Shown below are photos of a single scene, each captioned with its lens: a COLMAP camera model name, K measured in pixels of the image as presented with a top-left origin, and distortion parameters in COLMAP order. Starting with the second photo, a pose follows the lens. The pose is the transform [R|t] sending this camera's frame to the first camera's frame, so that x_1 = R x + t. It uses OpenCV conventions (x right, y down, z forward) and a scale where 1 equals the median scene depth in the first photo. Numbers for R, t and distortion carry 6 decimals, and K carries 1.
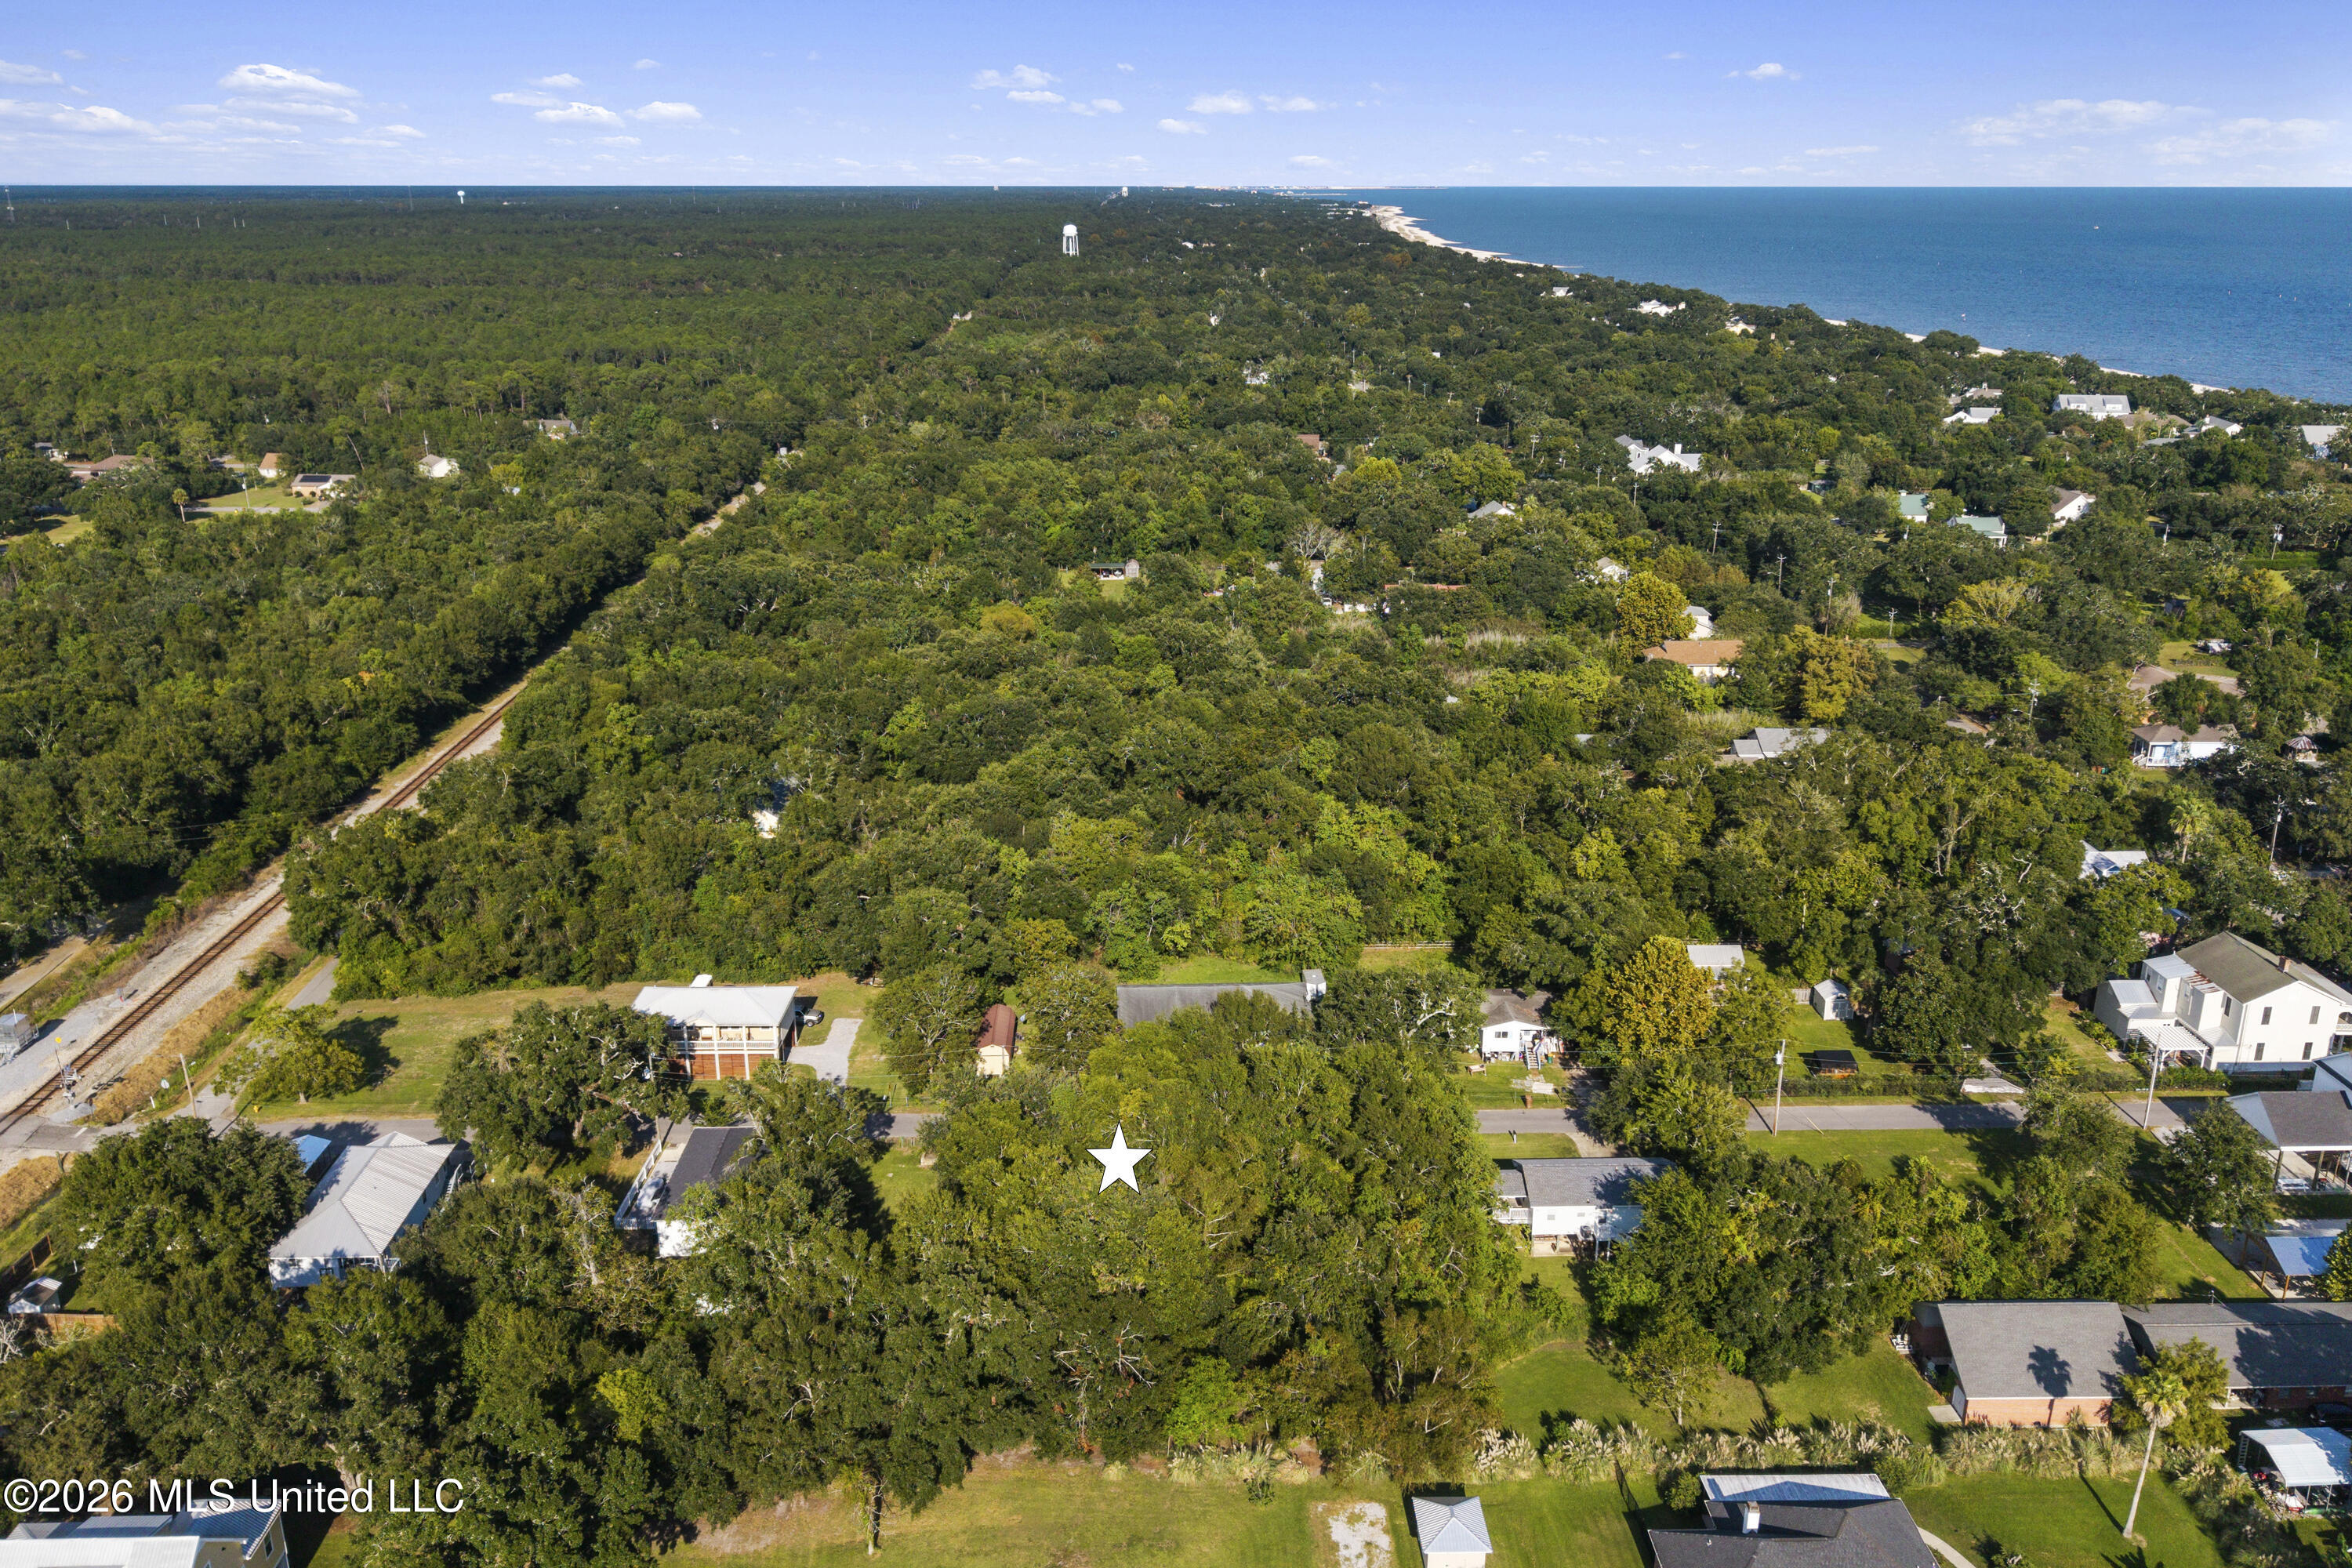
lens RADIAL K [[1831.5, 0, 1160.4], [0, 1831.5, 863.2], [0, 0, 1]] dist [0.007324, -0.009108]
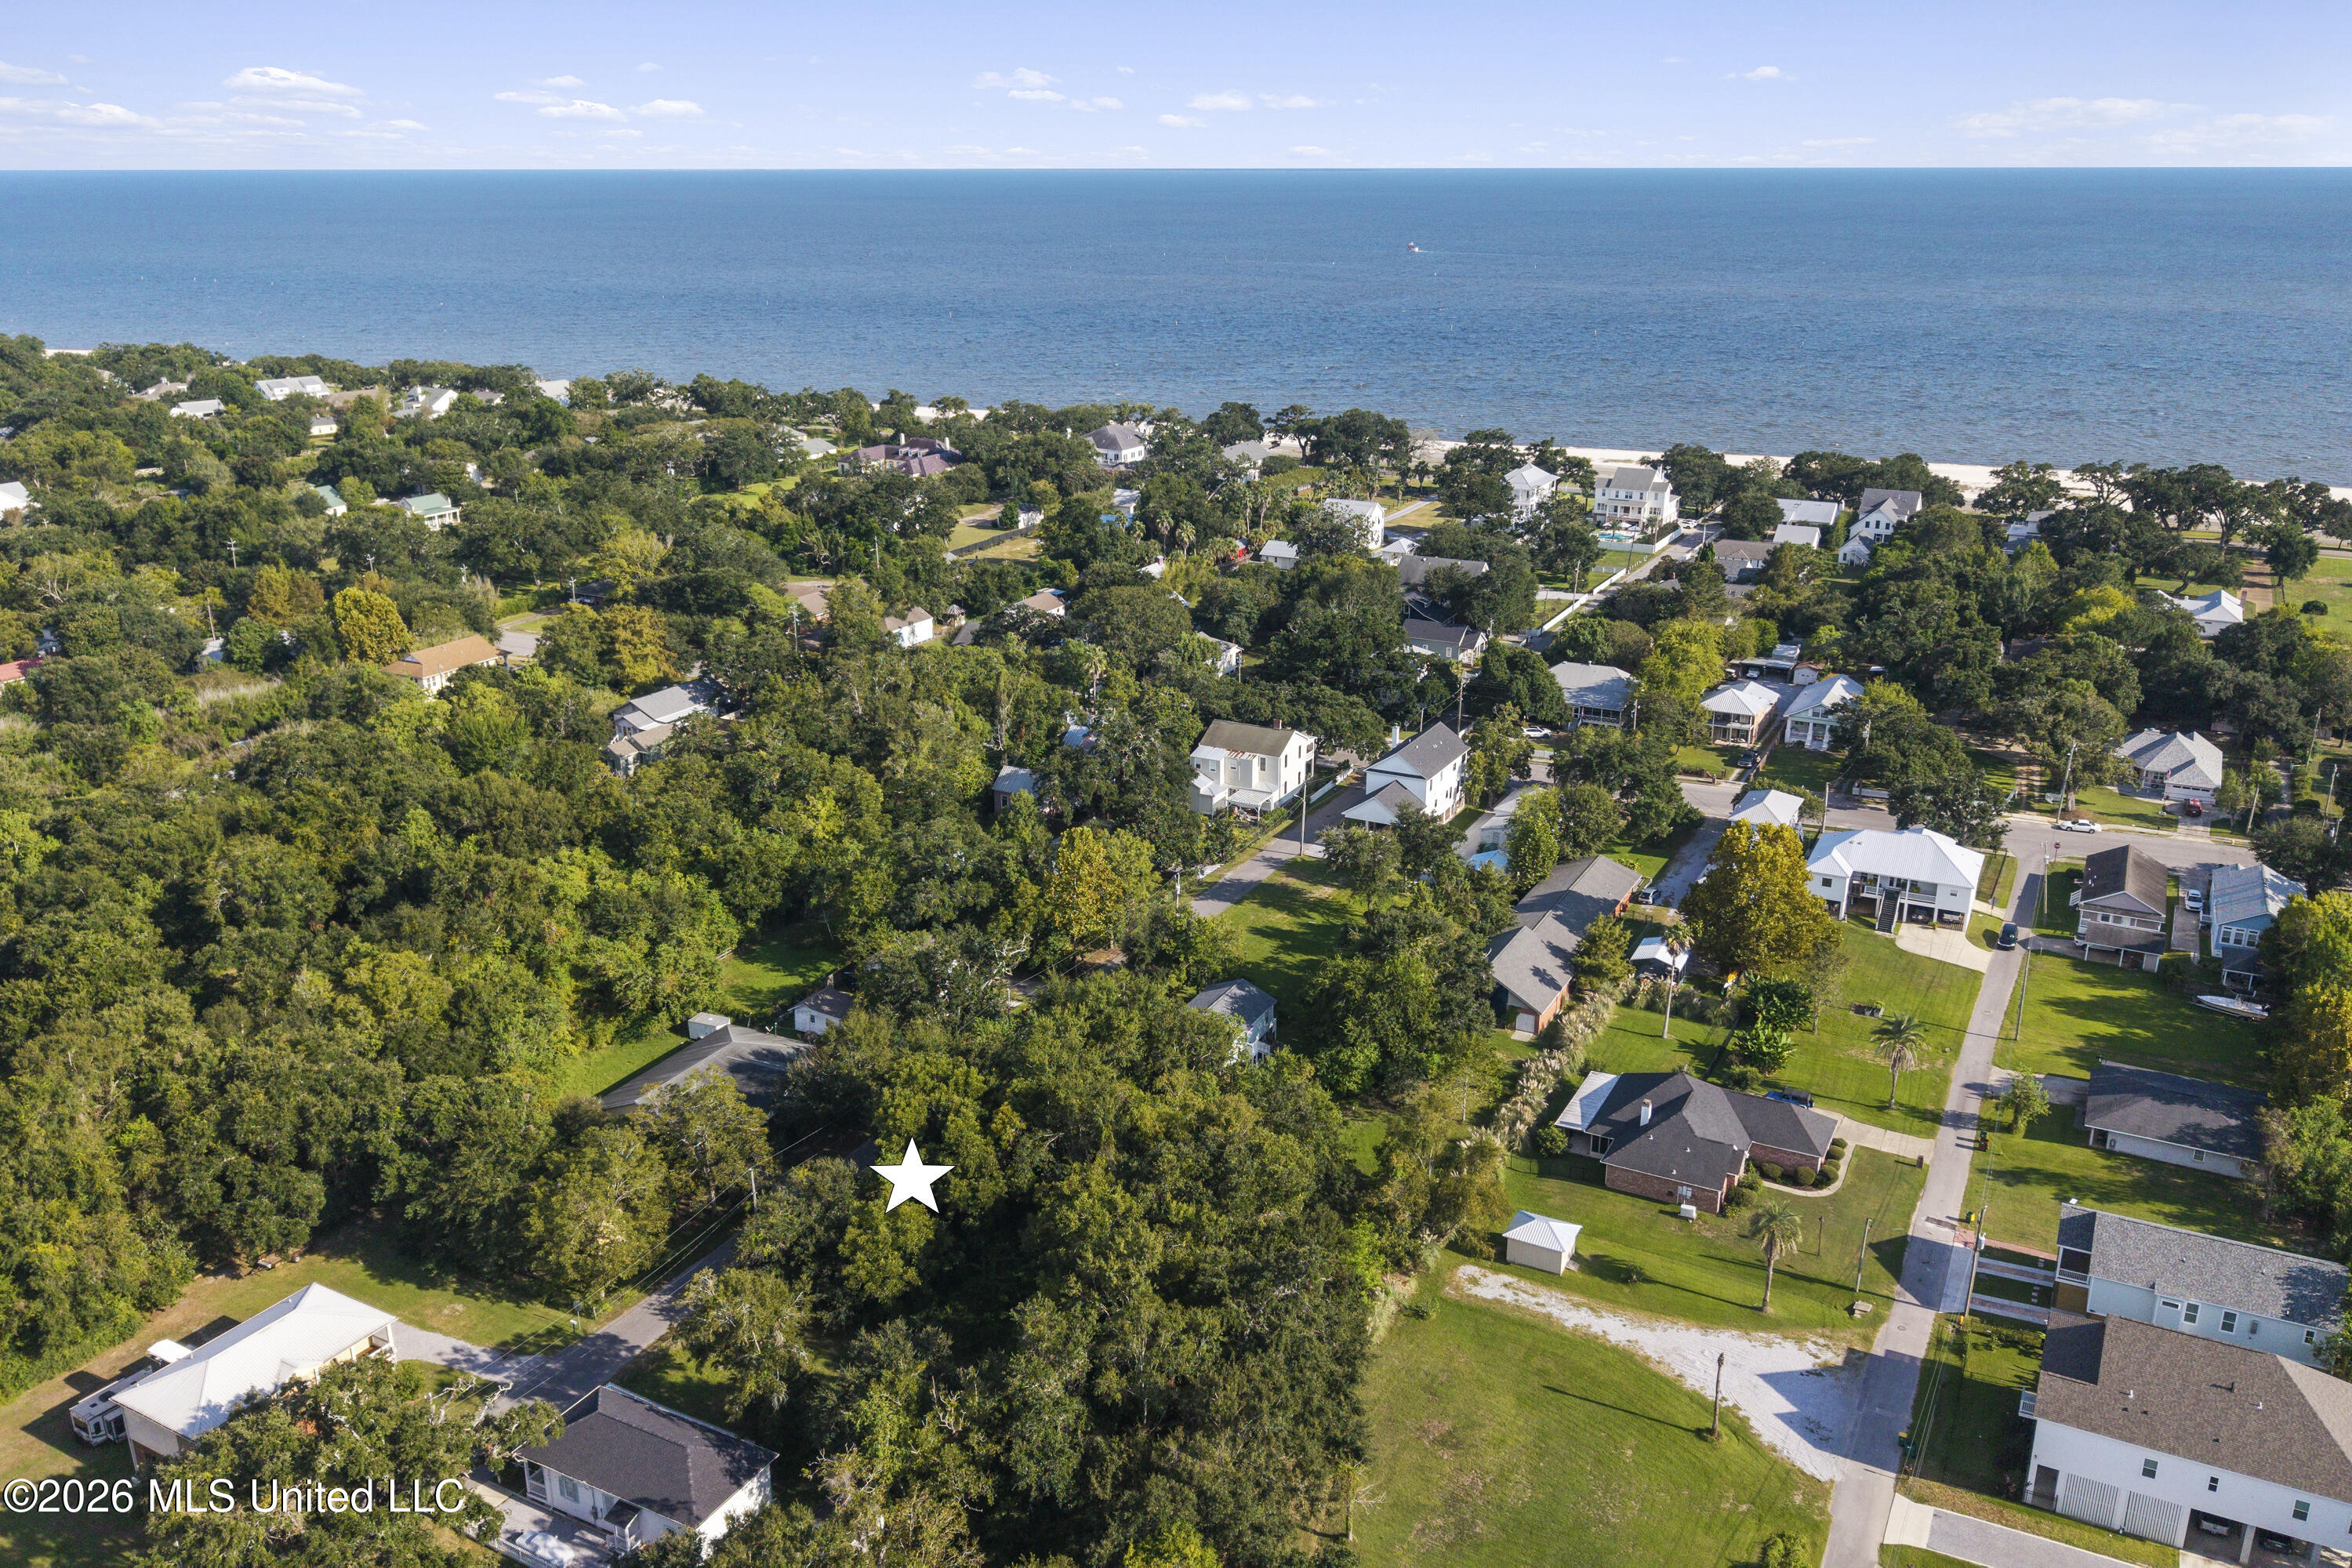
lens RADIAL K [[1771.0, 0, 1177.0], [0, 1771.0, 914.4], [0, 0, 1]] dist [0.109271, -0.224949]
pose [[0.485024, -0.336031, 0.807363, -0.503510], [0.306222, 0.930037, 0.203125, -0.095964], [-0.819133, 0.148712, 0.553991, 0.282334]]
